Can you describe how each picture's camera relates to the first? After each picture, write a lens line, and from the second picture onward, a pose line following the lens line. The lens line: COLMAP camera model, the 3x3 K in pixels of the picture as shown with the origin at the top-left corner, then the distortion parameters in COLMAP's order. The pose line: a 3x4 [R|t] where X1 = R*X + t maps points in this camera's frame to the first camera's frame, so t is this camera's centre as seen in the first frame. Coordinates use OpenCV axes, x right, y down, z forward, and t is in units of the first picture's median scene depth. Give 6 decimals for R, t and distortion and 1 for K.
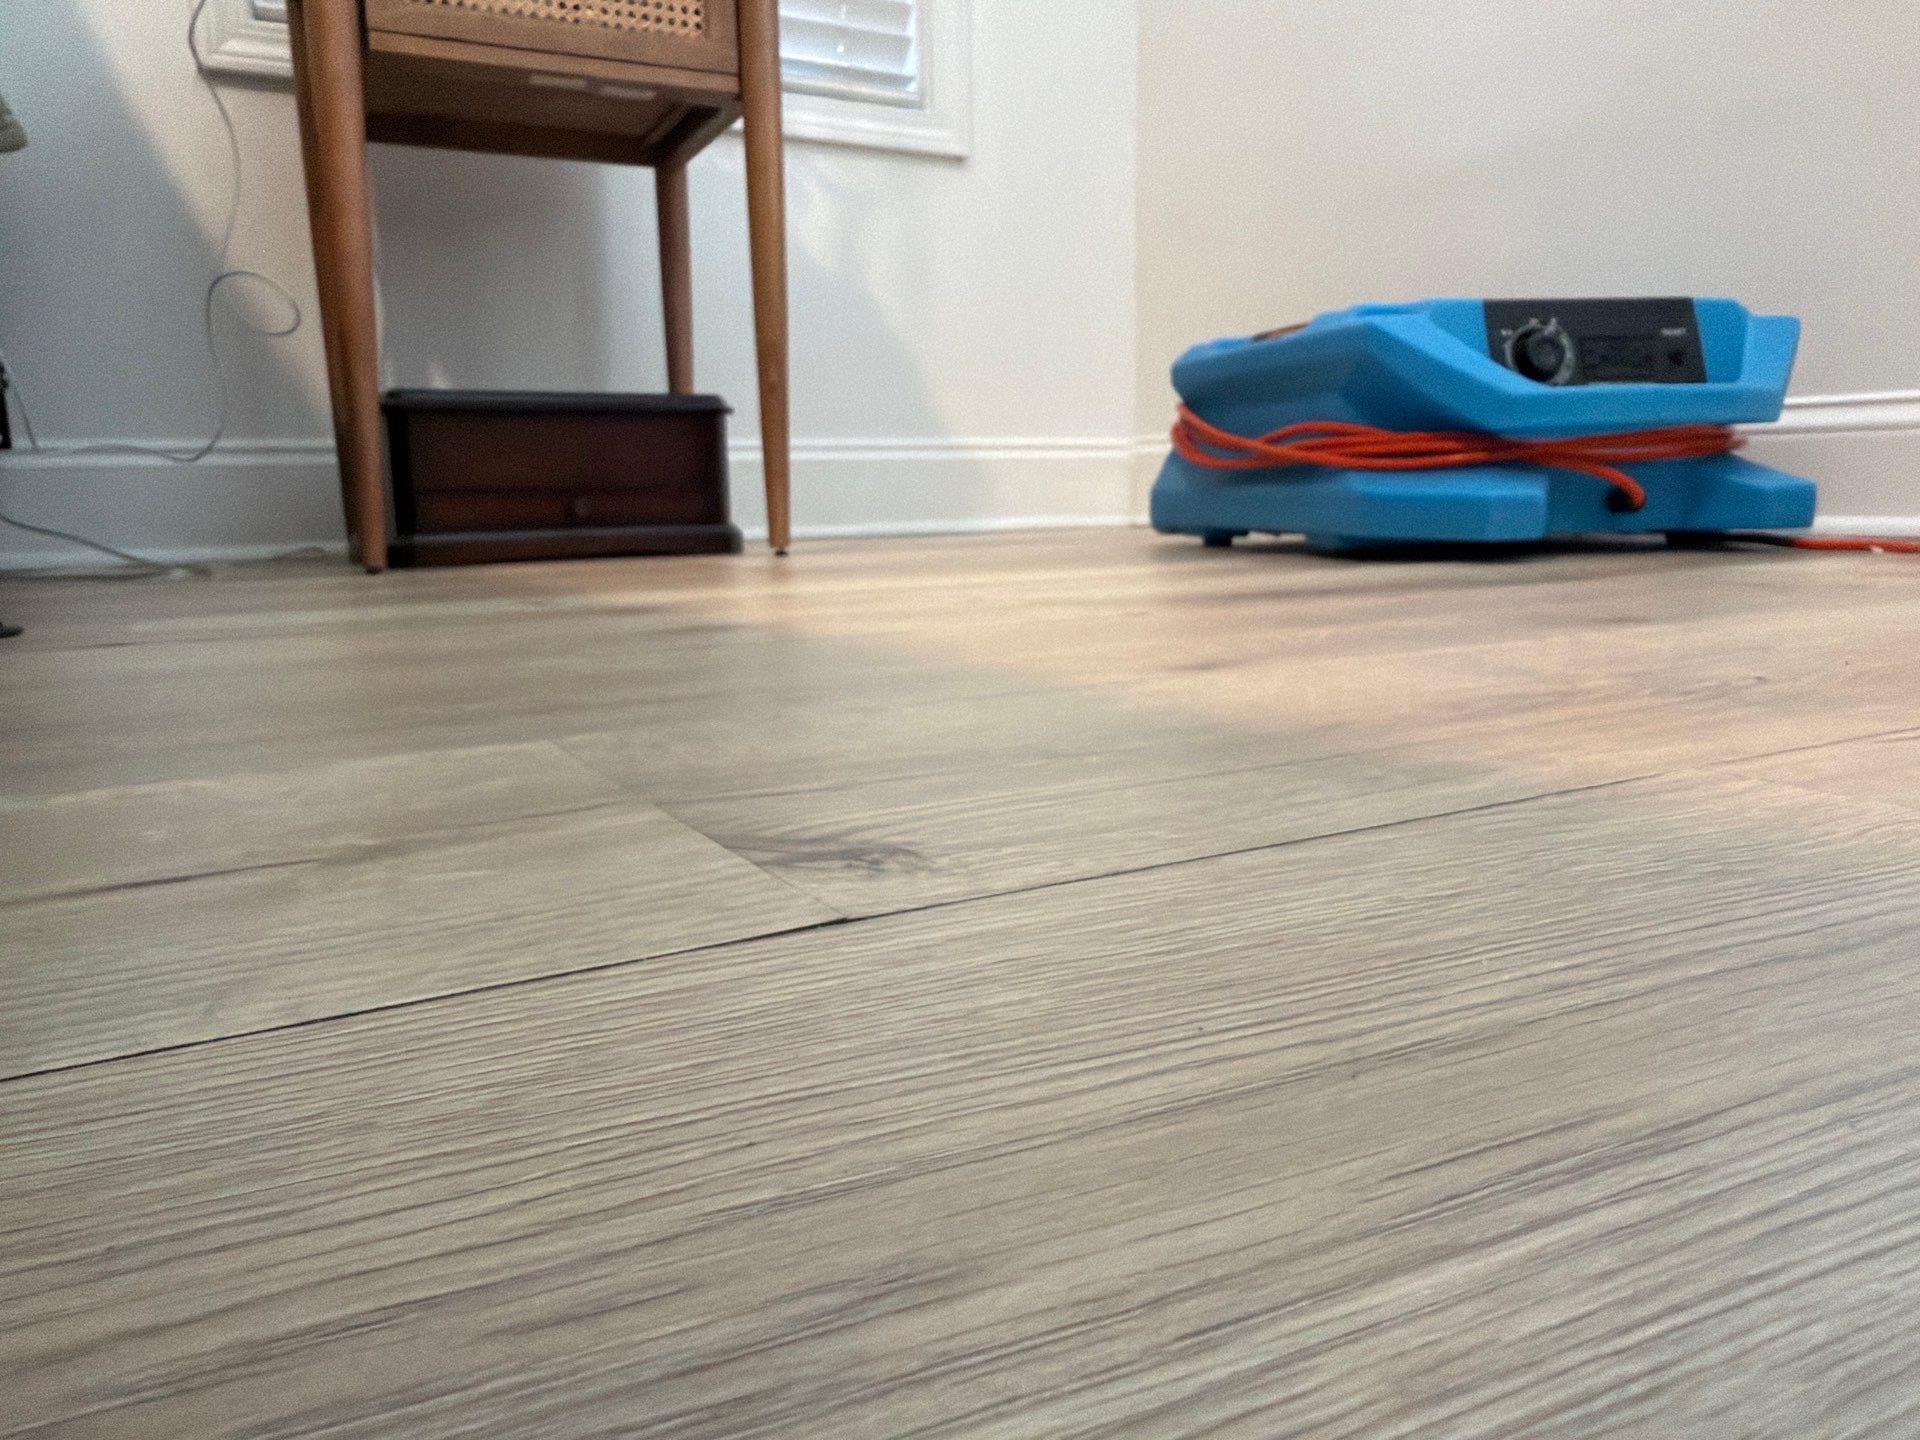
lens RADIAL K [[1050.7, 0, 955.4], [0, 1050.7, 722.1], [0, 0, 1]] dist [-0.000117, -0.000592]
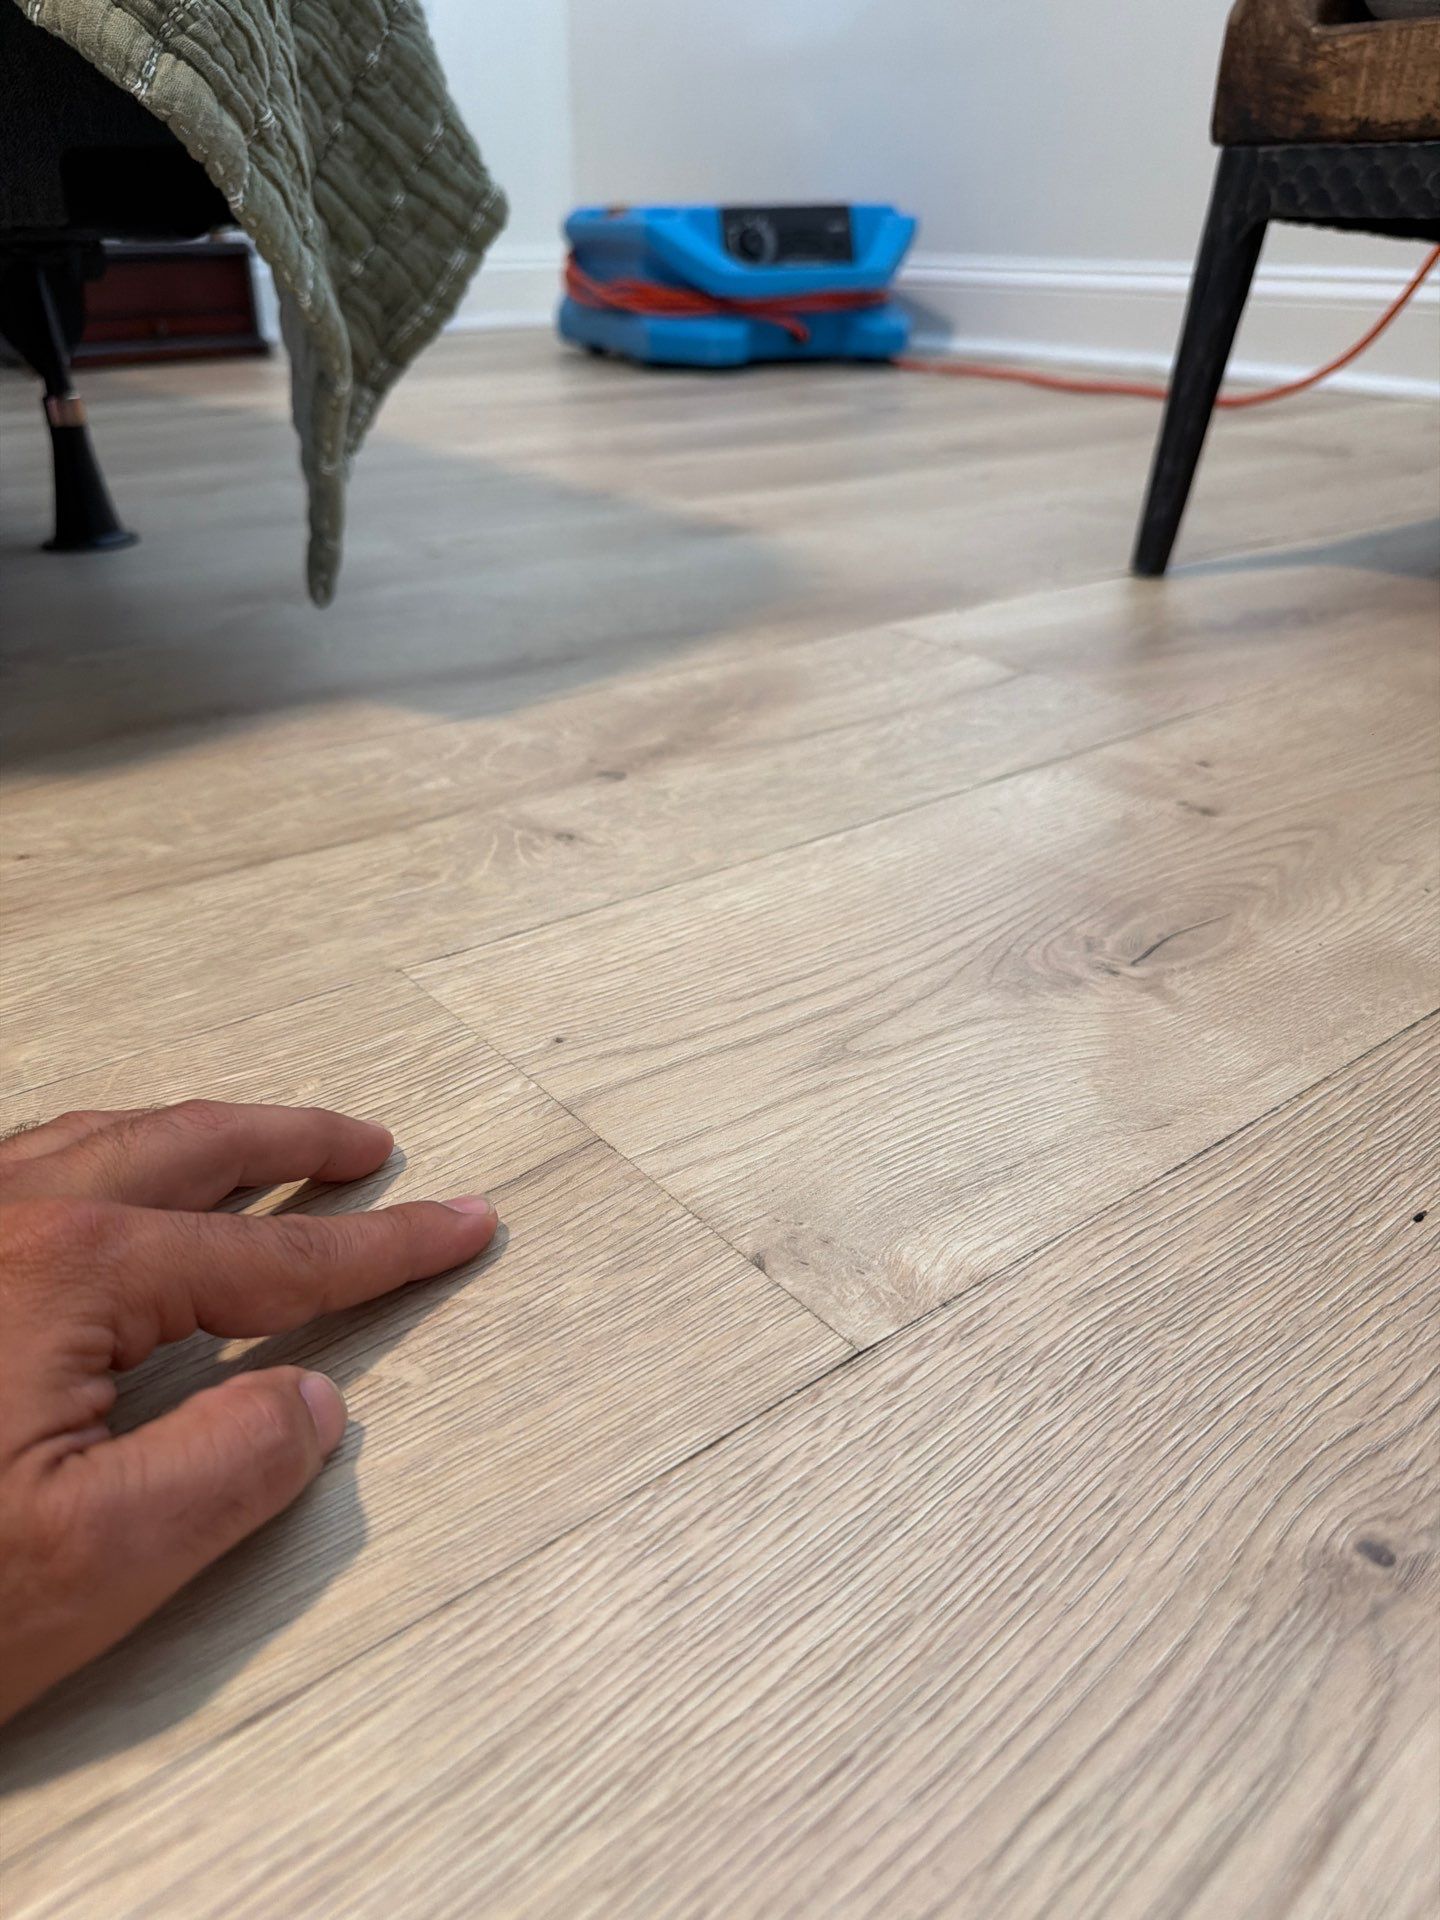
lens RADIAL K [[1368.4, 0, 720.0], [0, 1368.4, 960.0], [0, 0, 1]] dist [0.015685, -0.037607]
pose [[0.990173, -0.059234, 0.126684, 0.134880], [0.023107, 0.962713, 0.269535, 0.182747], [-0.137926, -0.263959, 0.954621, -1.469092]]
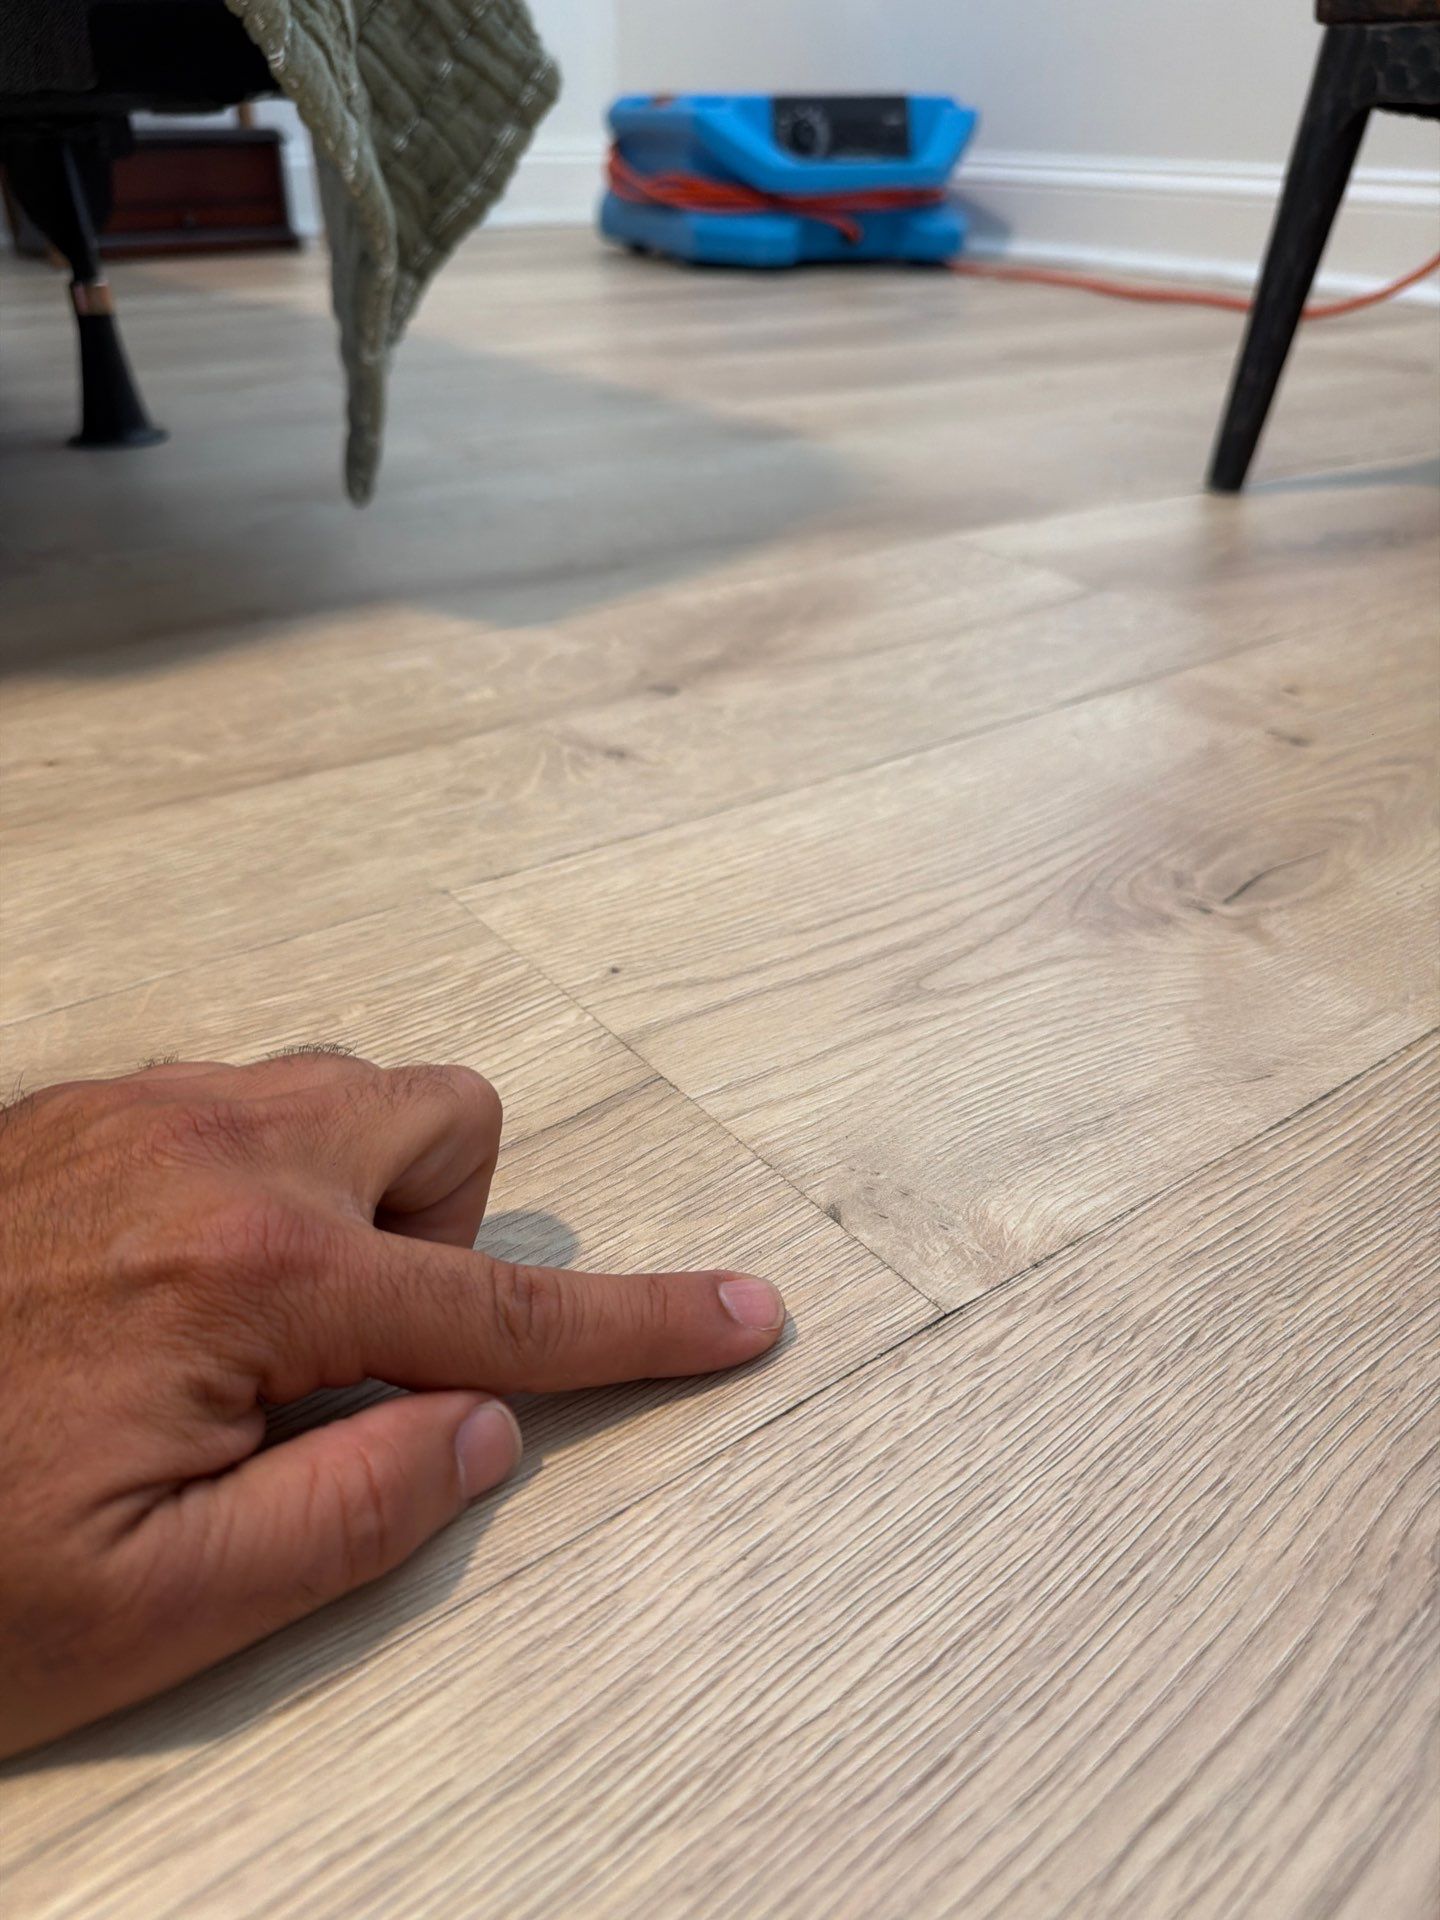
lens RADIAL K [[1382.9, 0, 720.0], [0, 1382.9, 960.0], [0, 0, 1]] dist [-0.007275, -0.008721]
pose [[0.993362, -0.043110, 0.106644, 0.124961], [0.006706, 0.947241, 0.320453, 0.188313], [-0.114832, -0.317611, 0.941242, -1.445210]]
